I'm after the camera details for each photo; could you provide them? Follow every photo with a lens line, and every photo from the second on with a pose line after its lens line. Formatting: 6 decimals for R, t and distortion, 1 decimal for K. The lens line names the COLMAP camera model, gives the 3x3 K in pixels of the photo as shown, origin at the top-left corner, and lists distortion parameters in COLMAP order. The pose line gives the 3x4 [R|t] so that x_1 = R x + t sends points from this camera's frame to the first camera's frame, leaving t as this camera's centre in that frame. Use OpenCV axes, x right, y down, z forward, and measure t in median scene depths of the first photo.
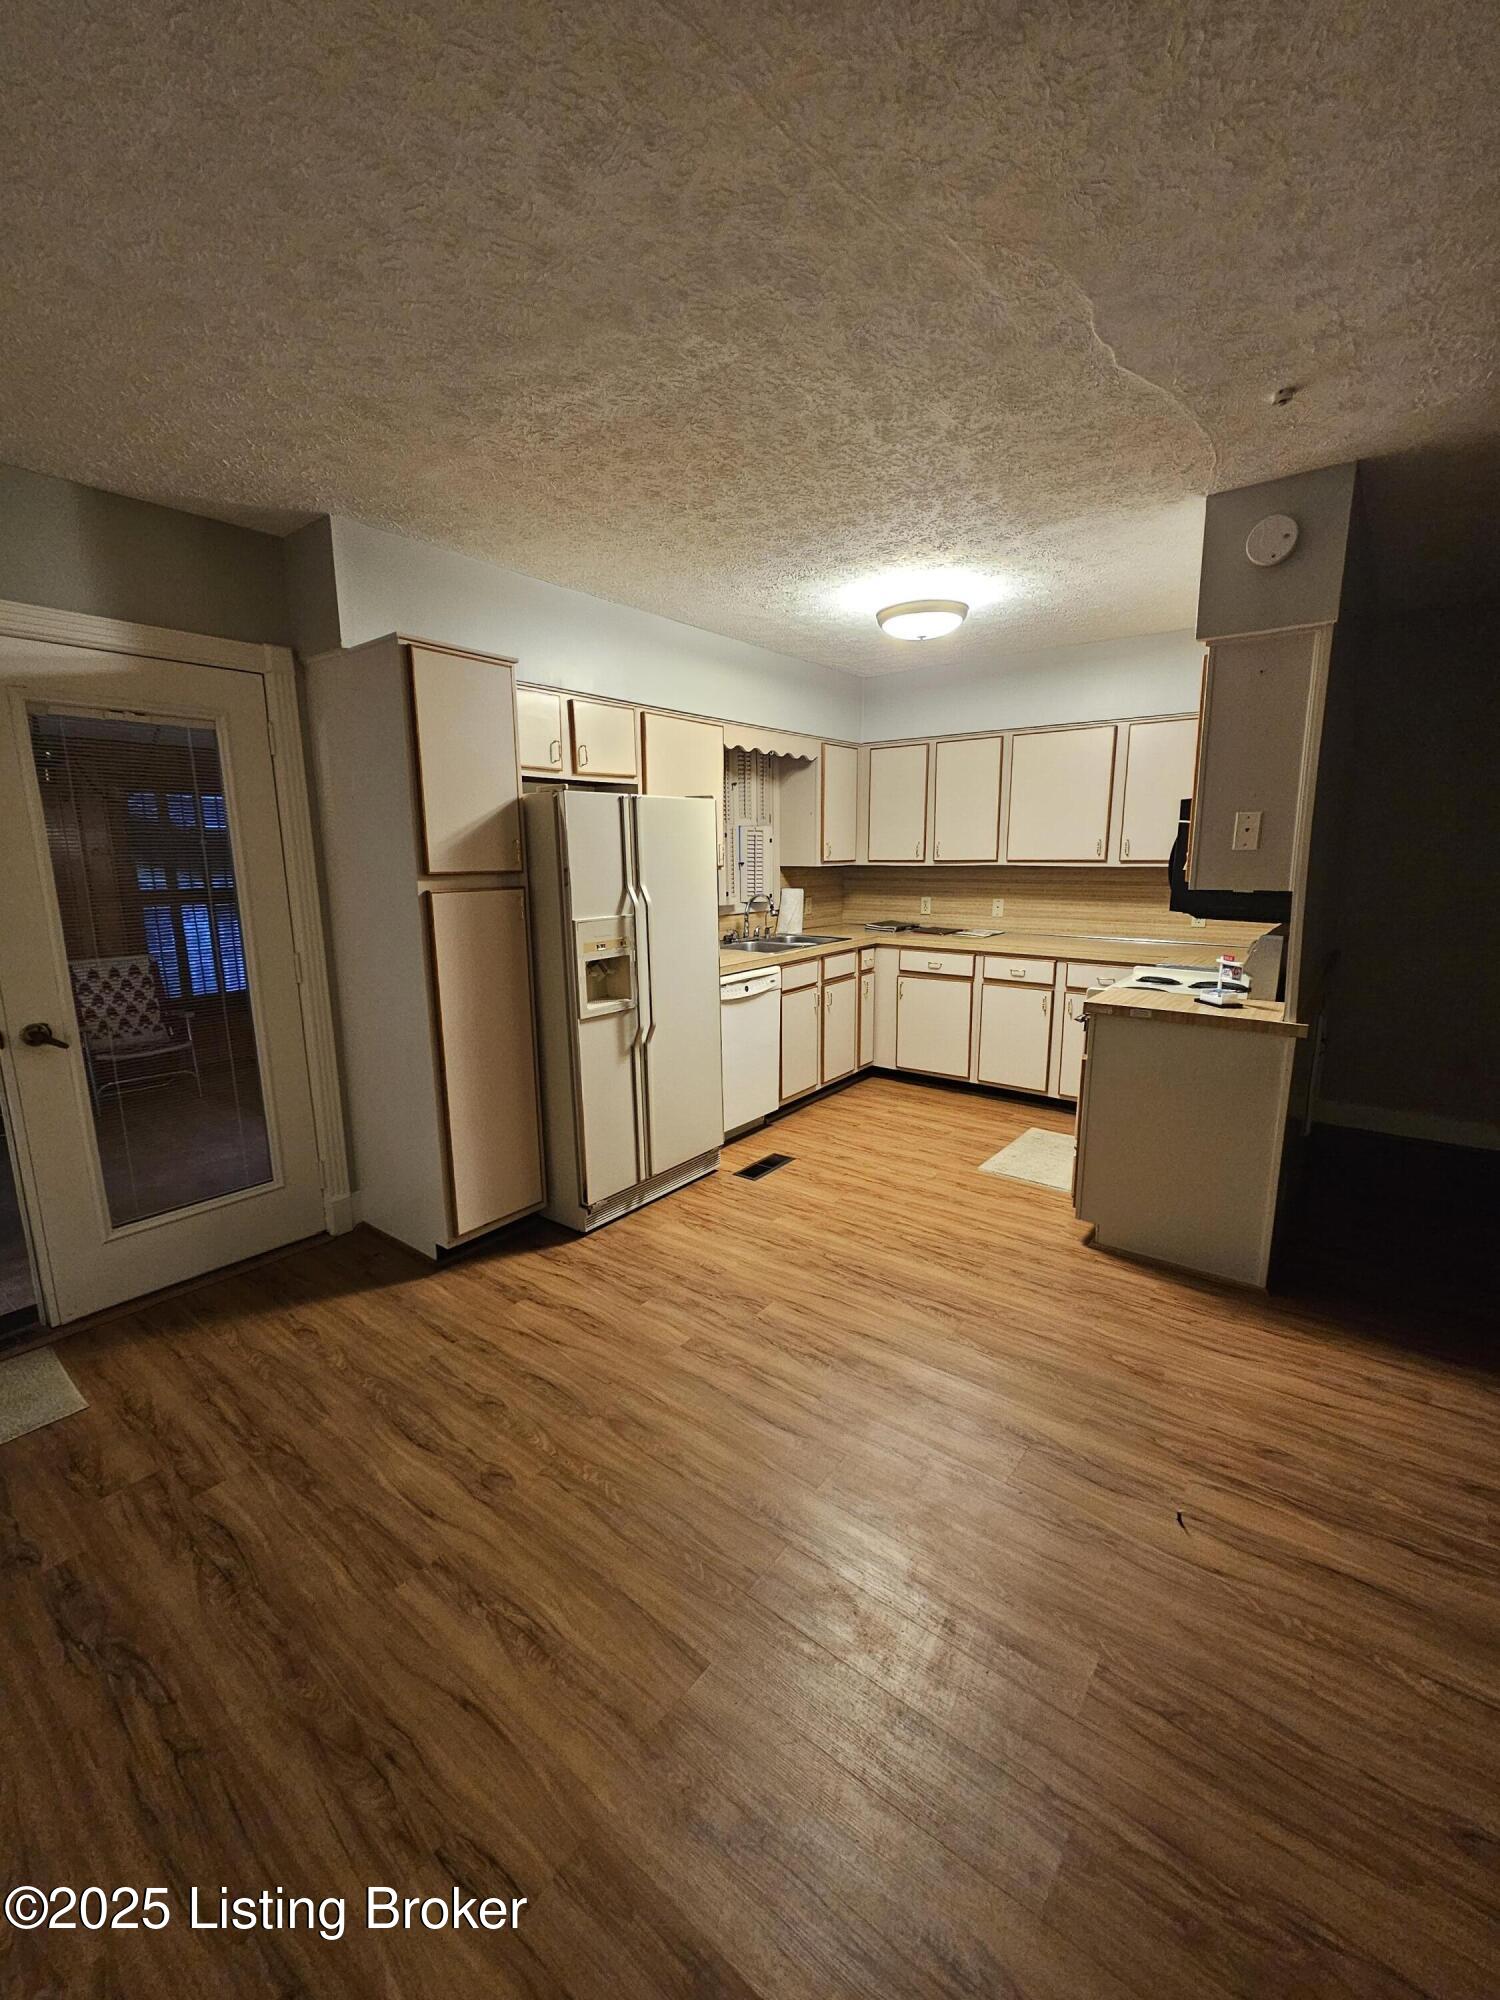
lens RADIAL K [[819.5, 0, 736.4], [0, 819.5, 1008.5], [0, 0, 1]] dist [0.000998, -0.000017]
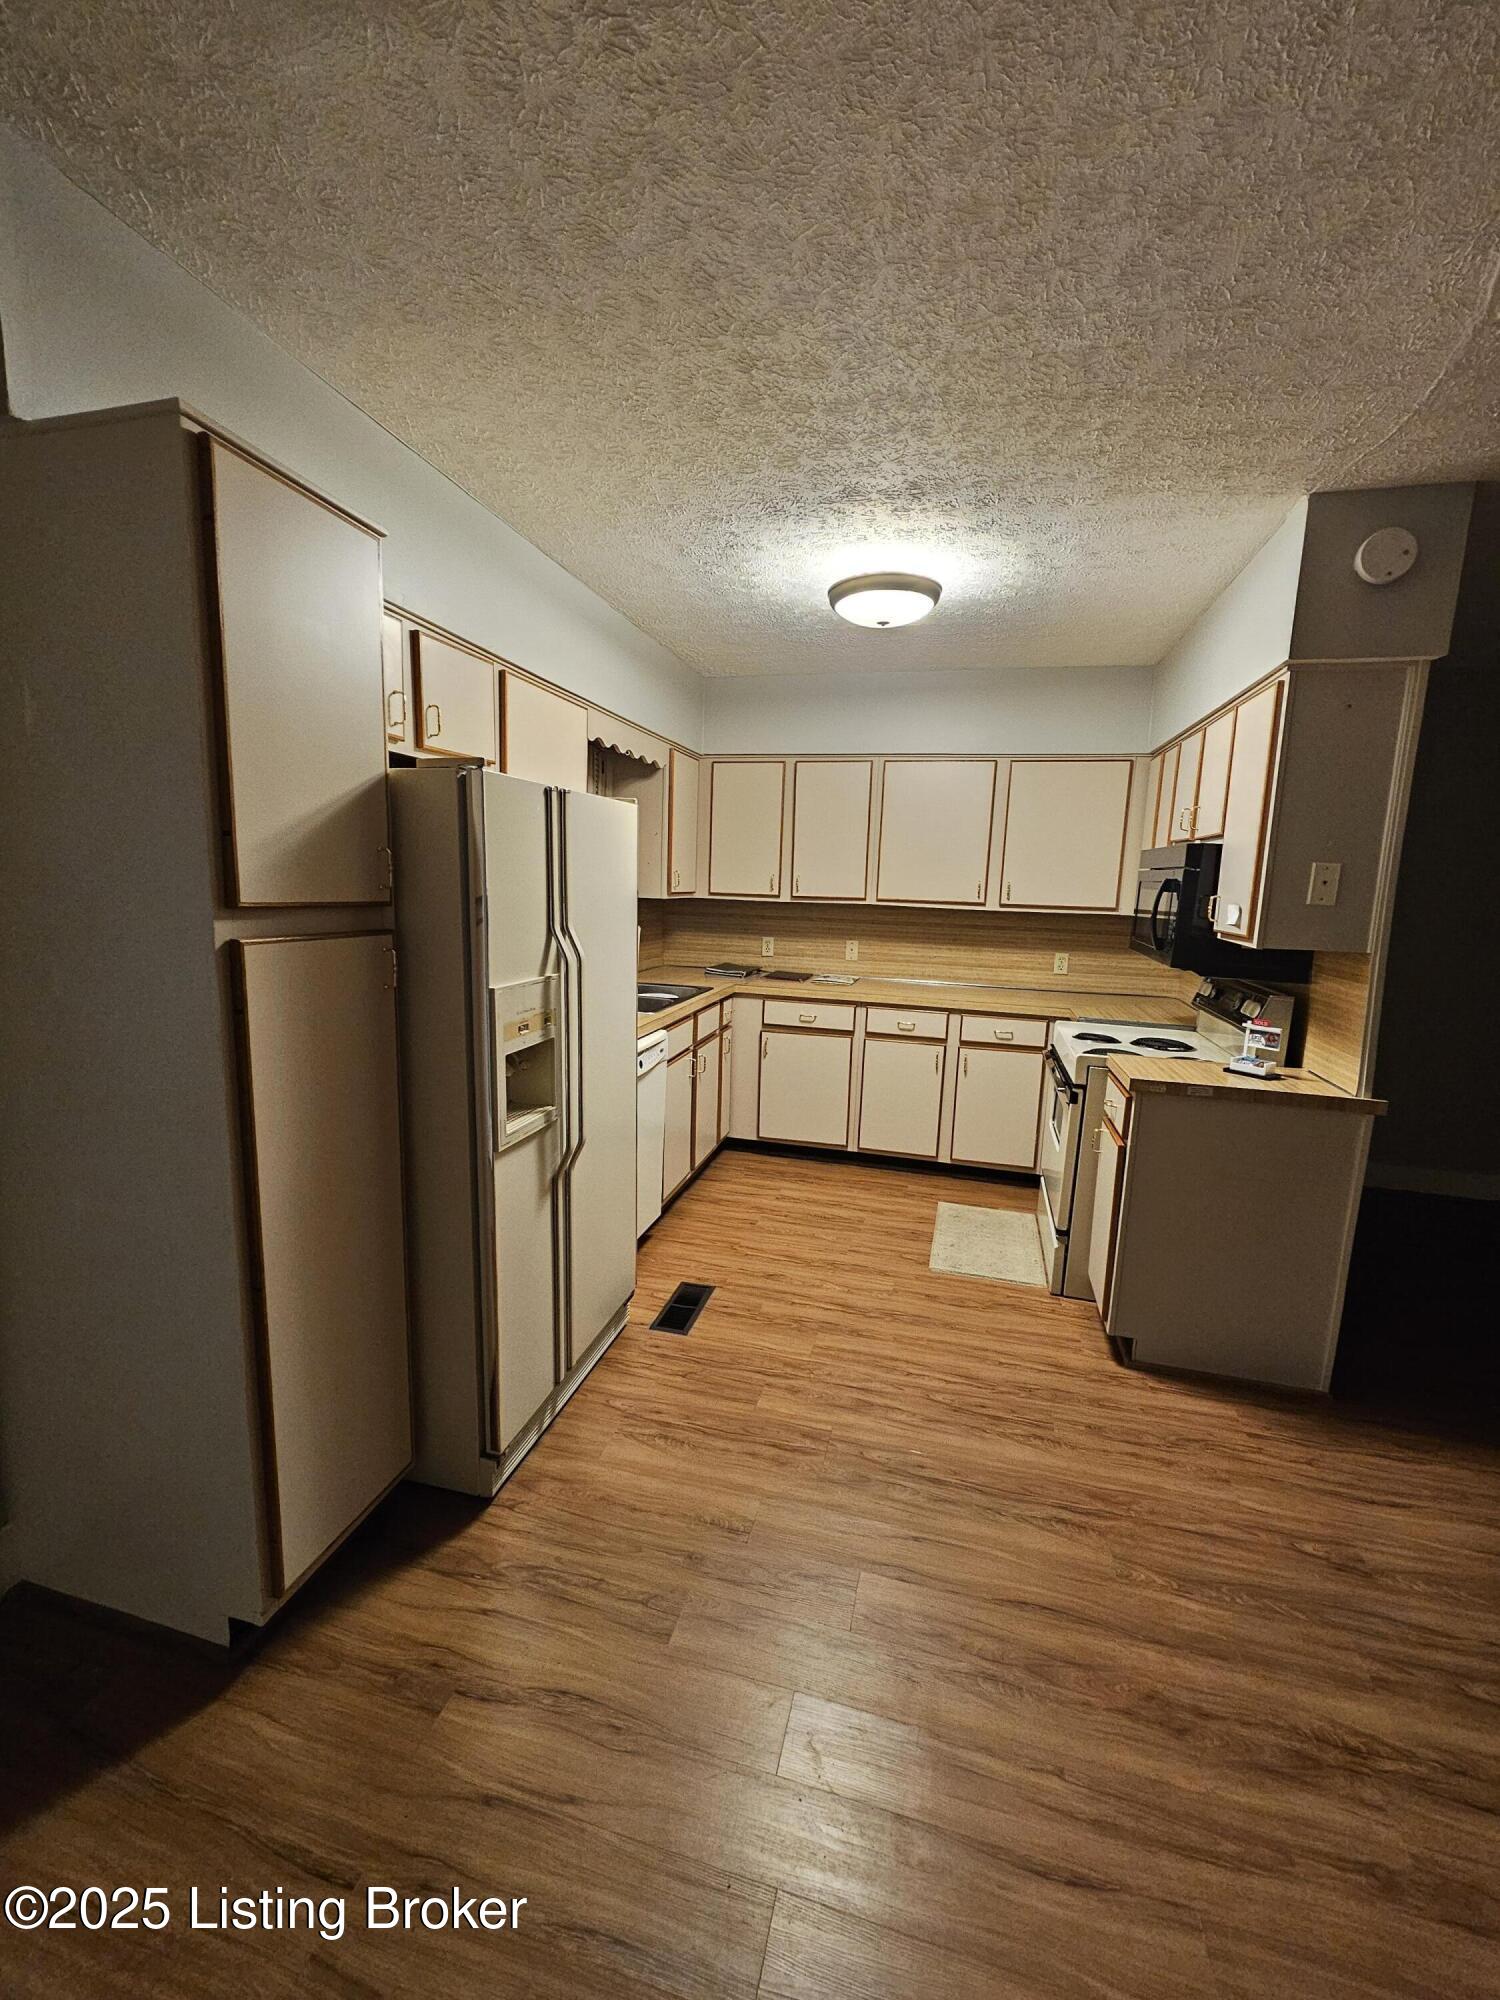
lens RADIAL K [[819.5, 0, 736.4], [0, 819.5, 1008.5], [0, 0, 1]] dist [0.000998, -0.000017]
pose [[0.917789, -0.022551, 0.396428, -0.228225], [0.034710, 0.999121, -0.023523, -0.061475], [-0.395549, 0.035350, 0.917764, 0.327028]]
